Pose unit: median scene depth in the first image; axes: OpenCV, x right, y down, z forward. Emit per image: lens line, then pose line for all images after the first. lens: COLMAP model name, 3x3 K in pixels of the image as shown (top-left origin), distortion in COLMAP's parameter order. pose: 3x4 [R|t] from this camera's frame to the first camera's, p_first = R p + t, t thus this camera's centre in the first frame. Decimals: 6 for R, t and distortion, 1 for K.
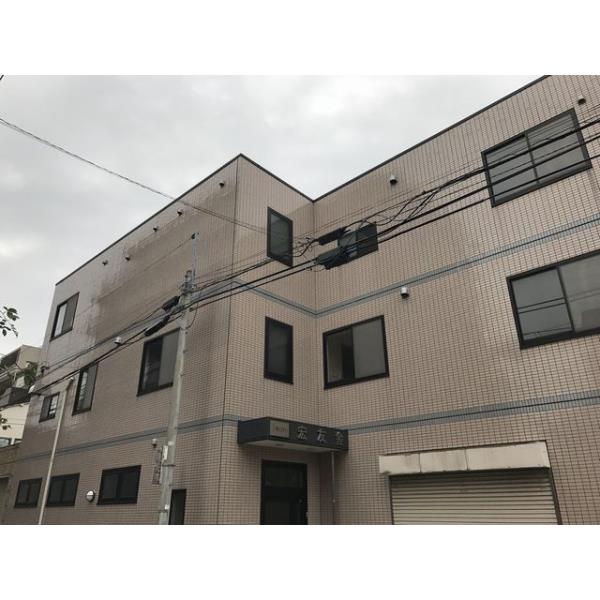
lens RADIAL K [[487.4, 0, 300.6], [0, 487.4, 296.1], [0, 0, 1]] dist [0.050077, -0.033567]
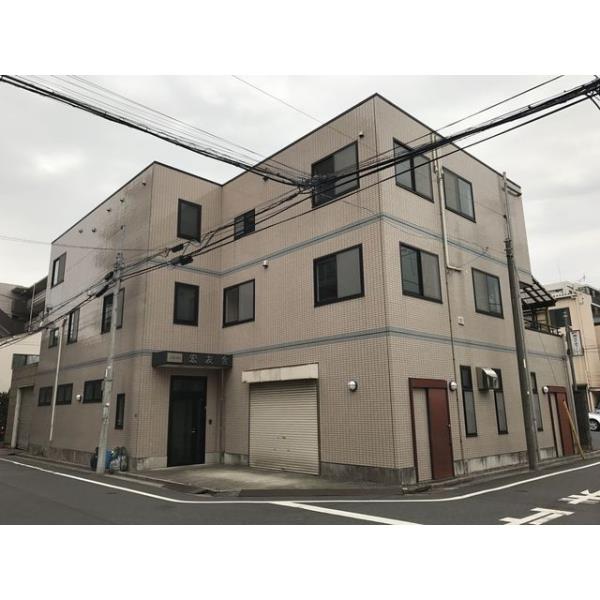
lens RADIAL K [[487.4, 0, 298.2], [0, 487.4, 298.9], [0, 0, 1]] dist [0.050077, -0.033567]
pose [[0.997432, -0.023092, -0.067796, 0.394965], [0.035400, 0.981837, 0.186397, -0.168233], [0.062260, -0.188318, 0.980133, -0.426070]]
